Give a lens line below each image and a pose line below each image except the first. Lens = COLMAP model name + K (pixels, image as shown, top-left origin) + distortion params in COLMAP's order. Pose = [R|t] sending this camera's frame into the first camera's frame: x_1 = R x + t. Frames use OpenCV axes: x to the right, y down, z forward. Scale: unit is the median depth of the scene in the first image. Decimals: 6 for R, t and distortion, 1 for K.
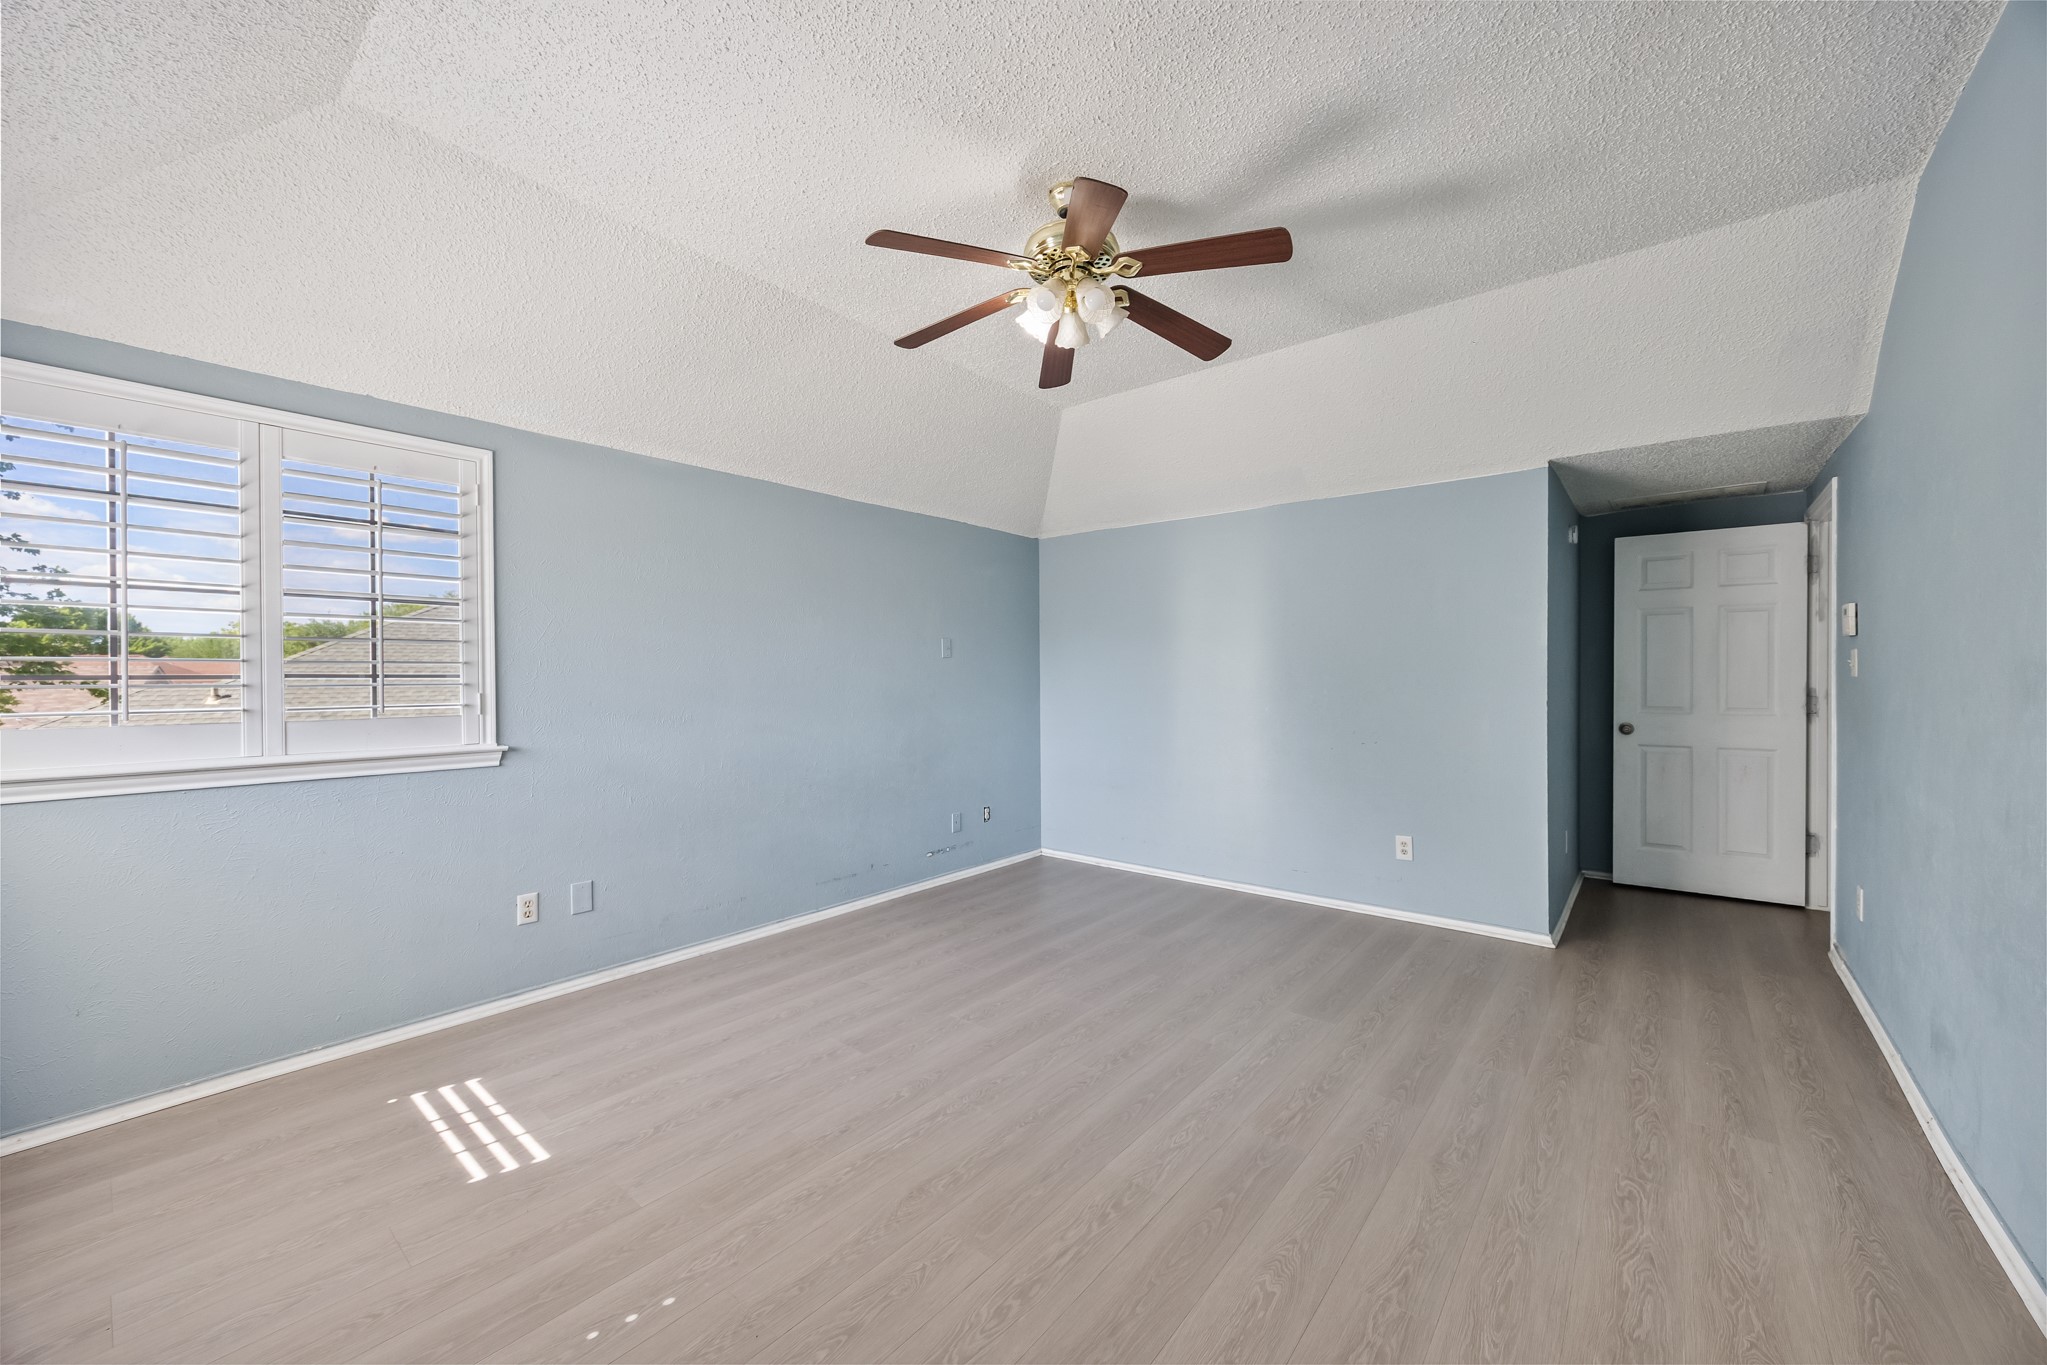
lens RADIAL K [[777.0, 0, 1029.2], [0, 777.0, 682.1], [0, 0, 1]] dist [-0.000738, -0.001863]
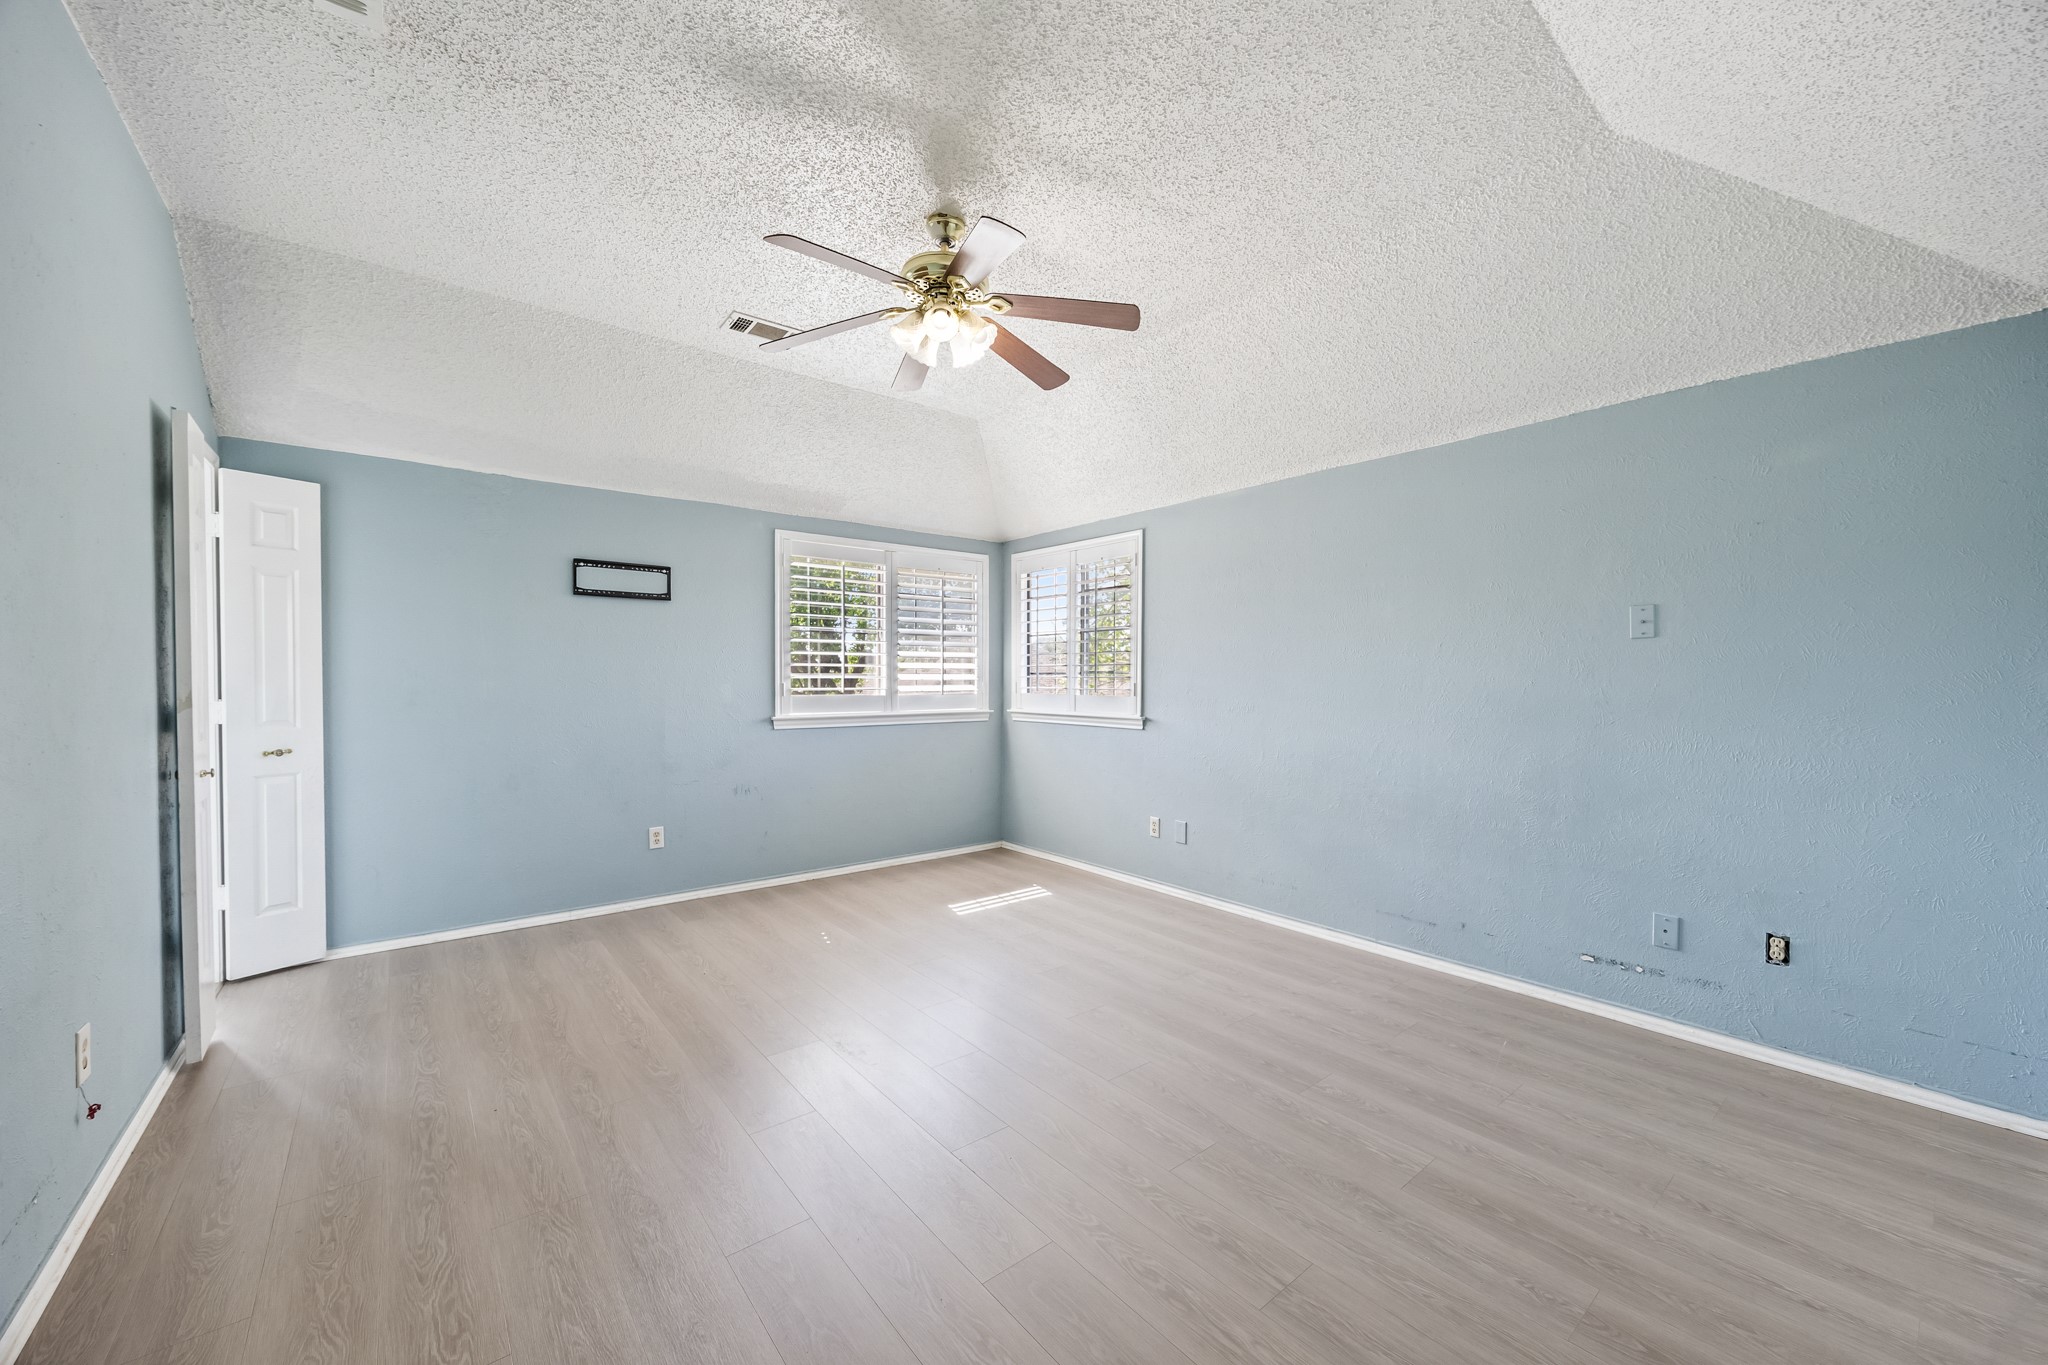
lens RADIAL K [[777.4, 0, 1029.7], [0, 777.4, 682.1], [0, 0, 1]] dist [-0.000738, -0.001863]
pose [[-0.201791, 0.013537, -0.979335, 0.898782], [-0.002114, 0.999896, 0.014257, -0.008929], [0.979426, 0.004947, -0.201742, 1.095915]]
